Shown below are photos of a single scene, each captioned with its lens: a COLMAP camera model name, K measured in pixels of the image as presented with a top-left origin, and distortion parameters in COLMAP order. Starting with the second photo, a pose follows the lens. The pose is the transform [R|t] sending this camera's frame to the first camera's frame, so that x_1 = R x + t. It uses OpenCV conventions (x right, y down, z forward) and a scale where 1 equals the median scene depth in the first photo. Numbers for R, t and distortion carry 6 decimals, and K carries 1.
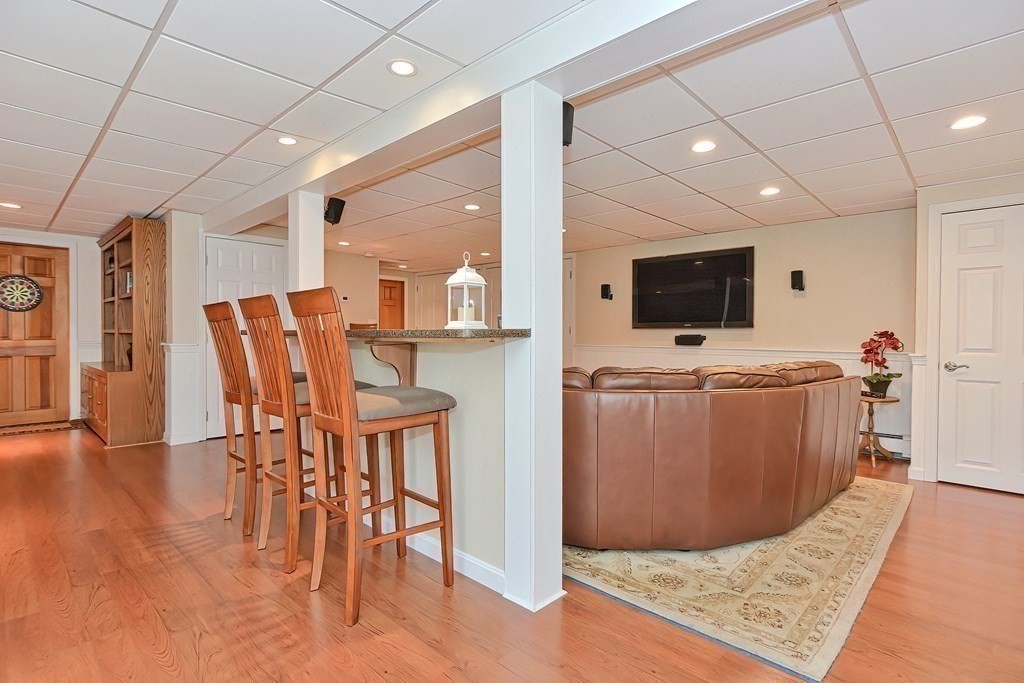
lens RADIAL K [[502.5, 0, 507.9], [0, 502.5, 344.3], [0, 0, 1]] dist [-0.022985, 0.008934]
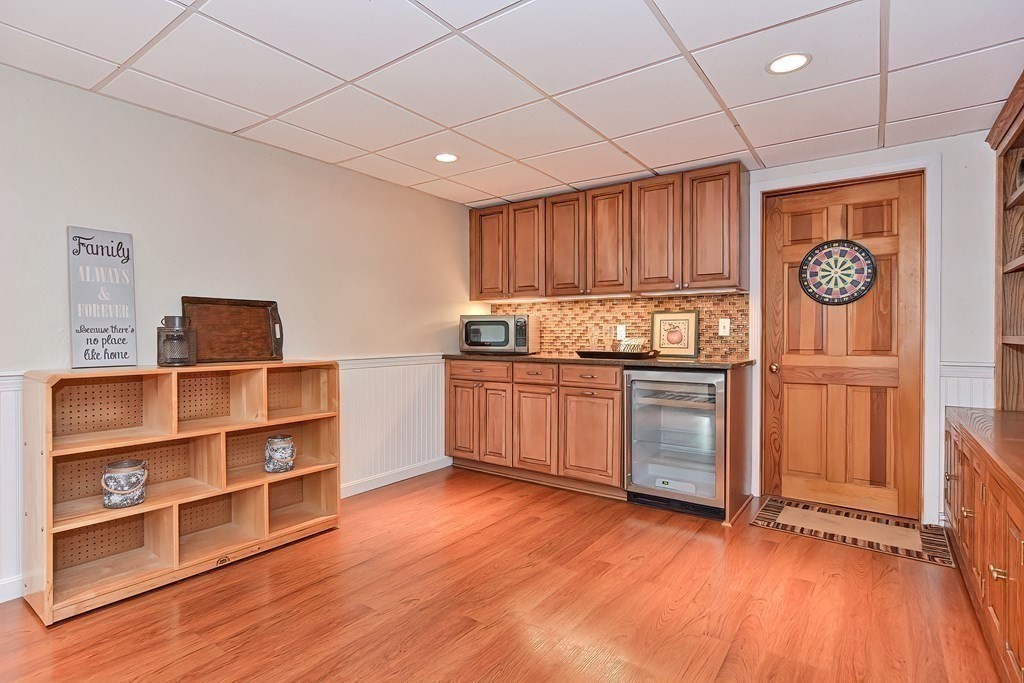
lens RADIAL K [[502.5, 0, 517.3], [0, 502.5, 339.3], [0, 0, 1]] dist [-0.022985, 0.008934]
pose [[0.149866, 0.003425, -0.988700, -0.478764], [-0.014521, 0.999894, 0.001263, -0.022168], [0.988600, 0.014167, 0.149899, 0.551745]]
